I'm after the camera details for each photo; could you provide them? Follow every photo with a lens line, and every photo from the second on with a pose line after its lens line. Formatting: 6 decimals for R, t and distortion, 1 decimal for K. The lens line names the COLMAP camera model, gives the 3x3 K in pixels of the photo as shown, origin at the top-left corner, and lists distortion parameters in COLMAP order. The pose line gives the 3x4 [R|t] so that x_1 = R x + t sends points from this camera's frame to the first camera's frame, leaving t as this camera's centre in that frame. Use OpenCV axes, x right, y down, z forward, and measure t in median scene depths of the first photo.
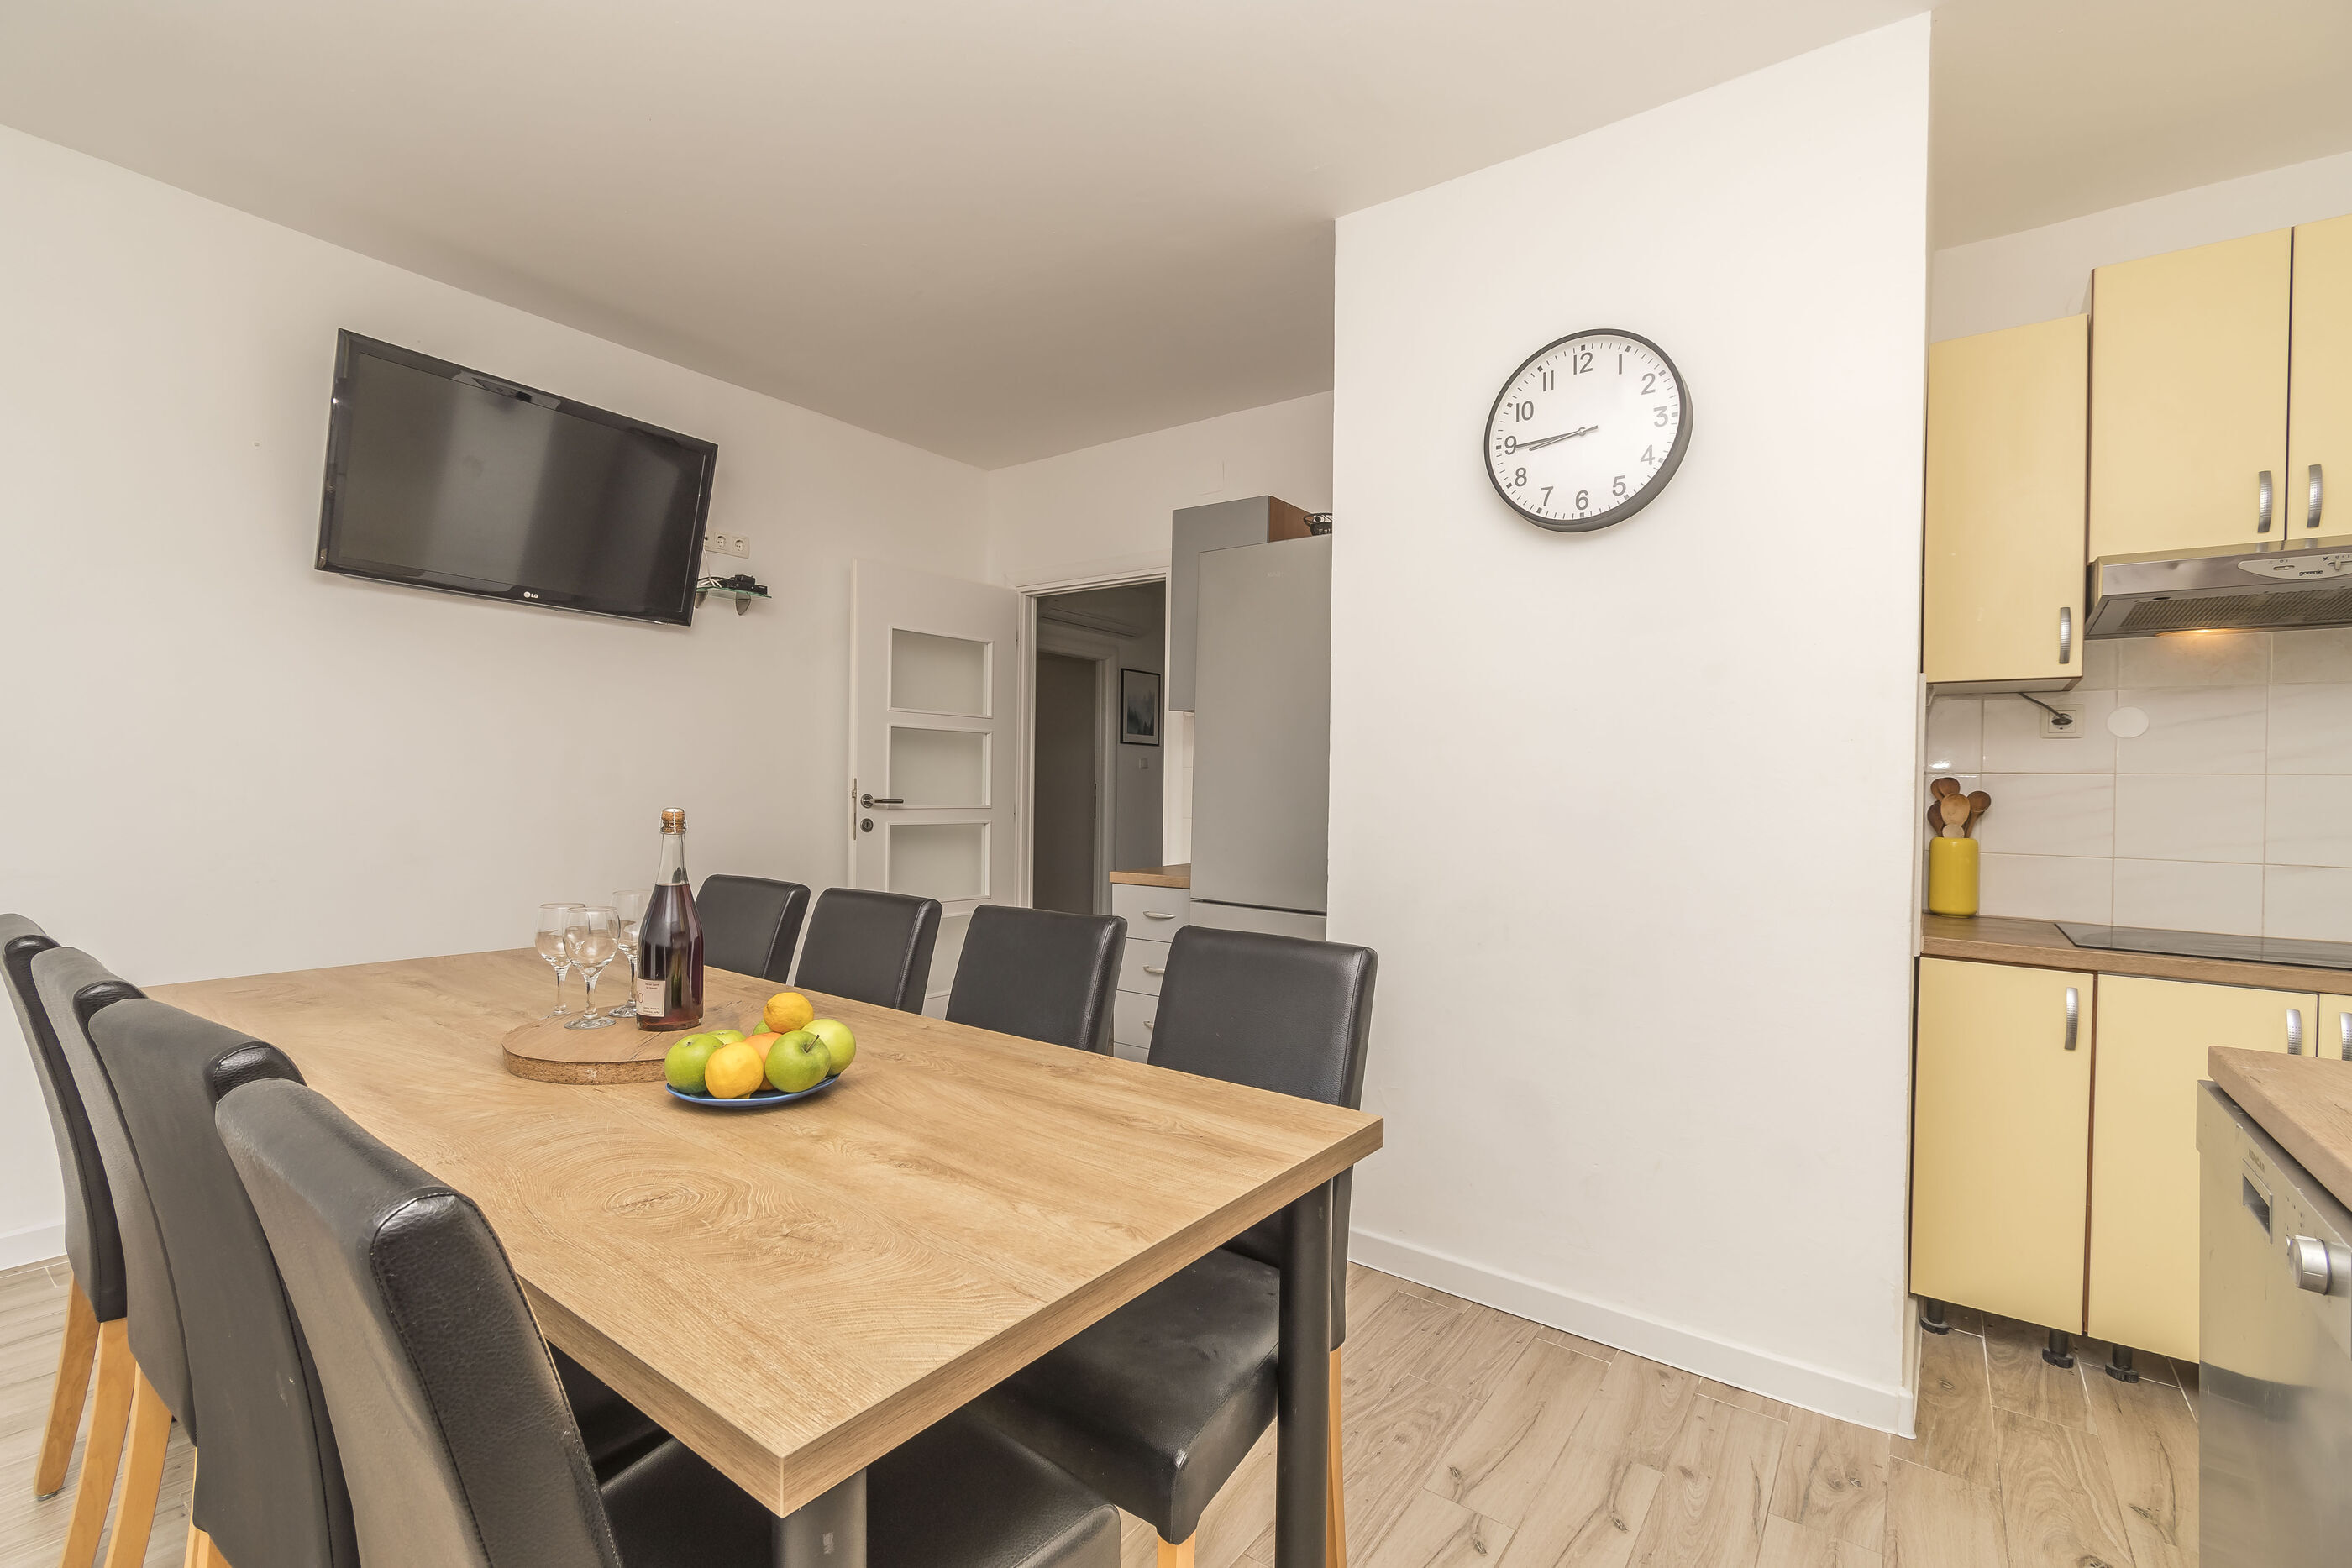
lens RADIAL K [[1036.6, 0, 1176.8], [0, 1036.6, 790.8], [0, 0, 1]] dist [0.003306, 0.000322]
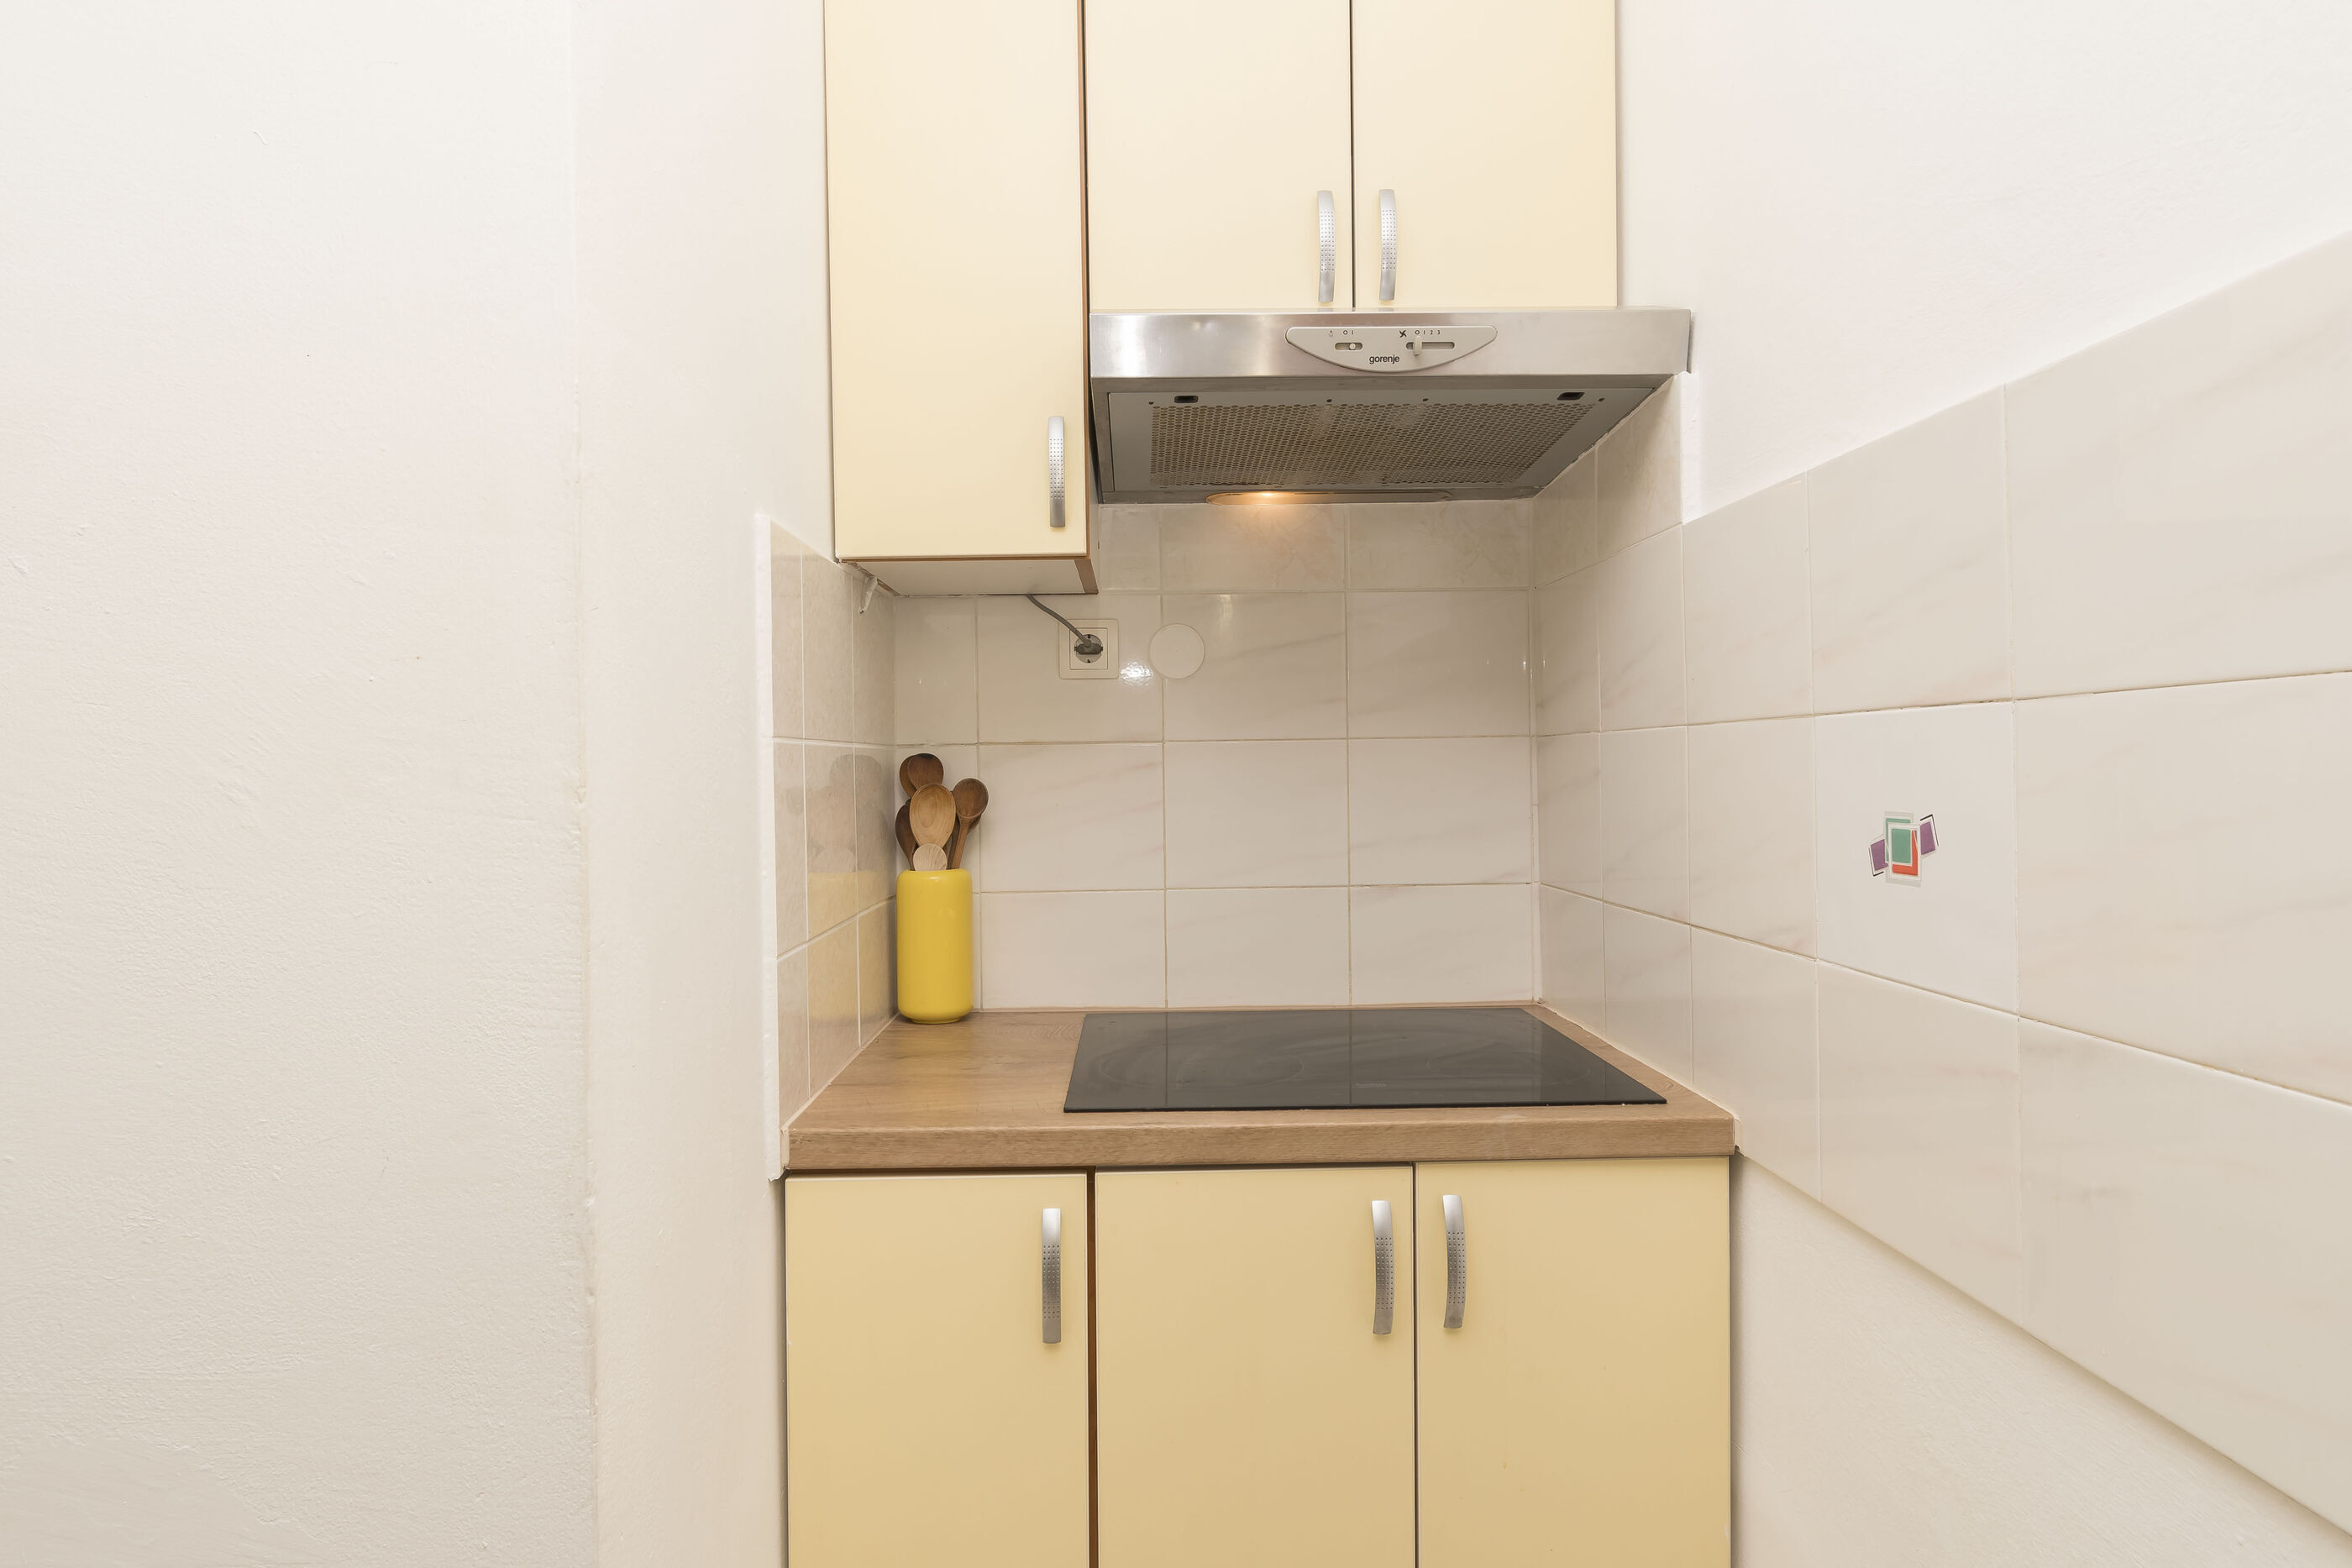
lens RADIAL K [[1419.2, 0, 1176.0], [0, 1419.2, 784.0], [0, 0, 1]] dist [0.030526, -0.000010]
pose [[0.785083, -0.032858, 0.618518, 0.511451], [0.028309, 0.999452, 0.017162, -0.008049], [-0.618743, 0.004037, 0.785583, 0.461752]]
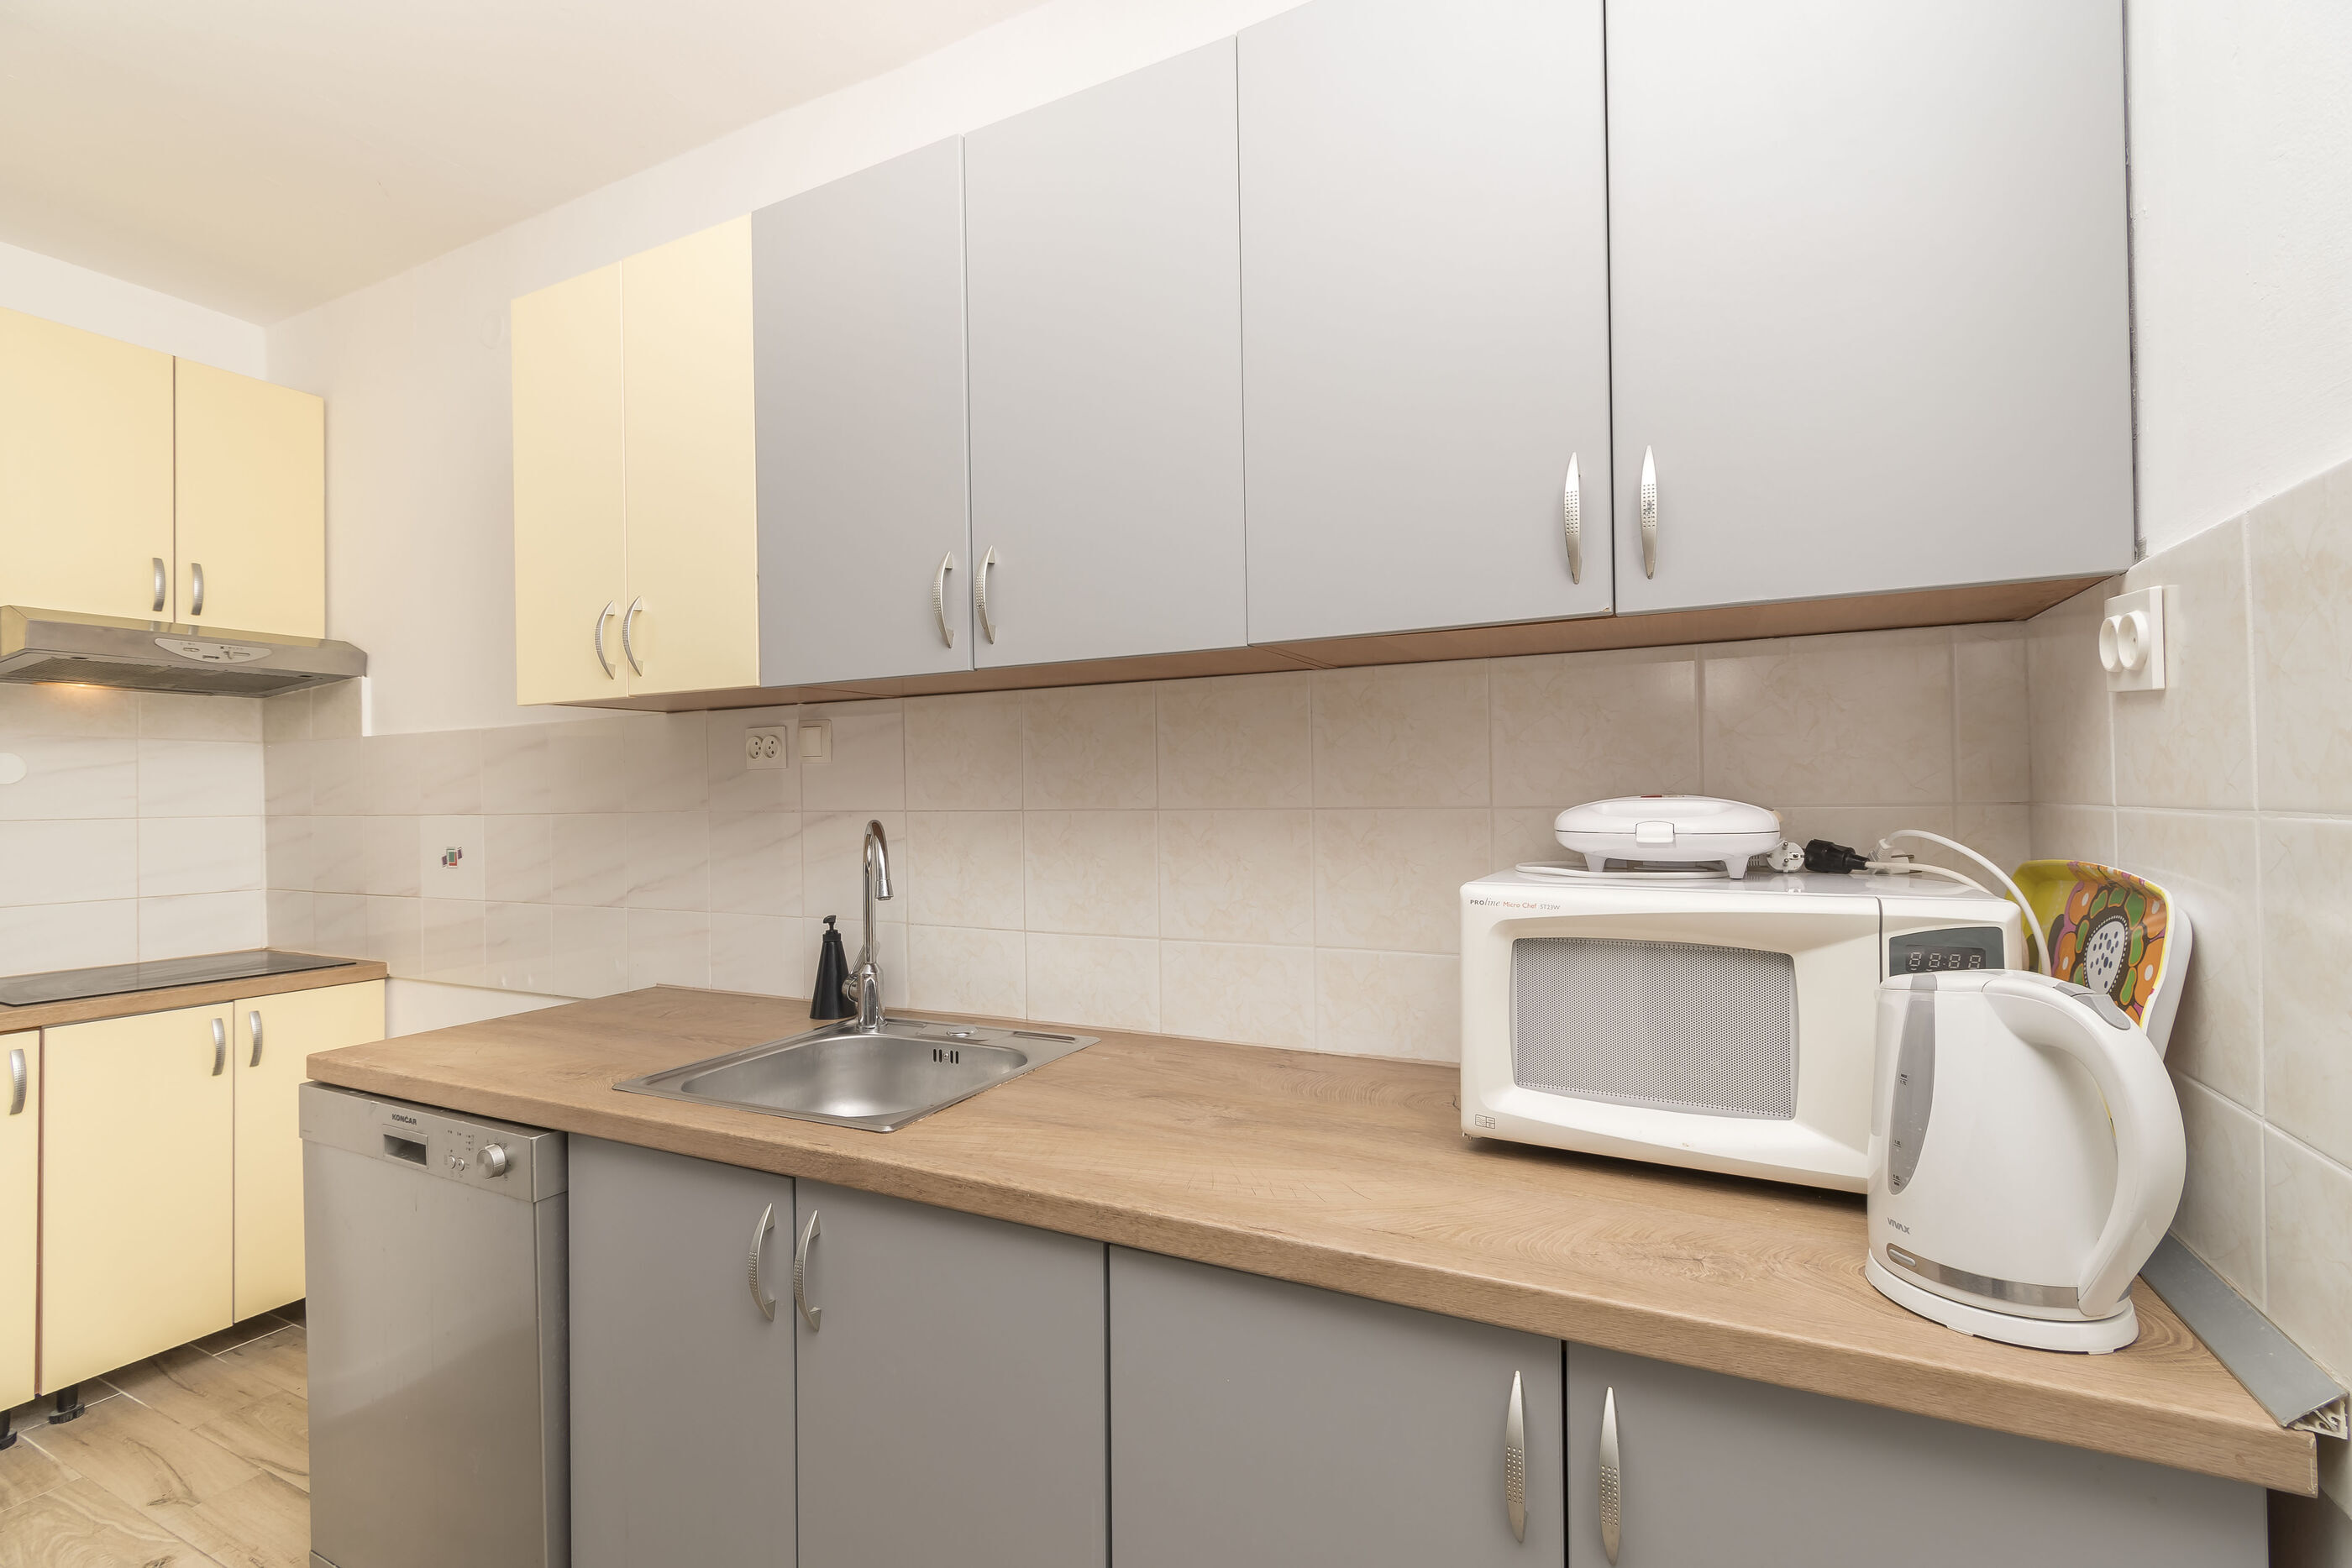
lens RADIAL K [[1009.5, 0, 1176.0], [0, 1009.5, 784.0], [0, 0, 1]] dist [-0.009718, 0.000236]
pose [[-0.168154, -0.000936, 0.985760, -0.235443], [0.016284, 0.999860, 0.003728, -0.044277], [-0.985626, 0.016679, -0.168116, 0.082280]]
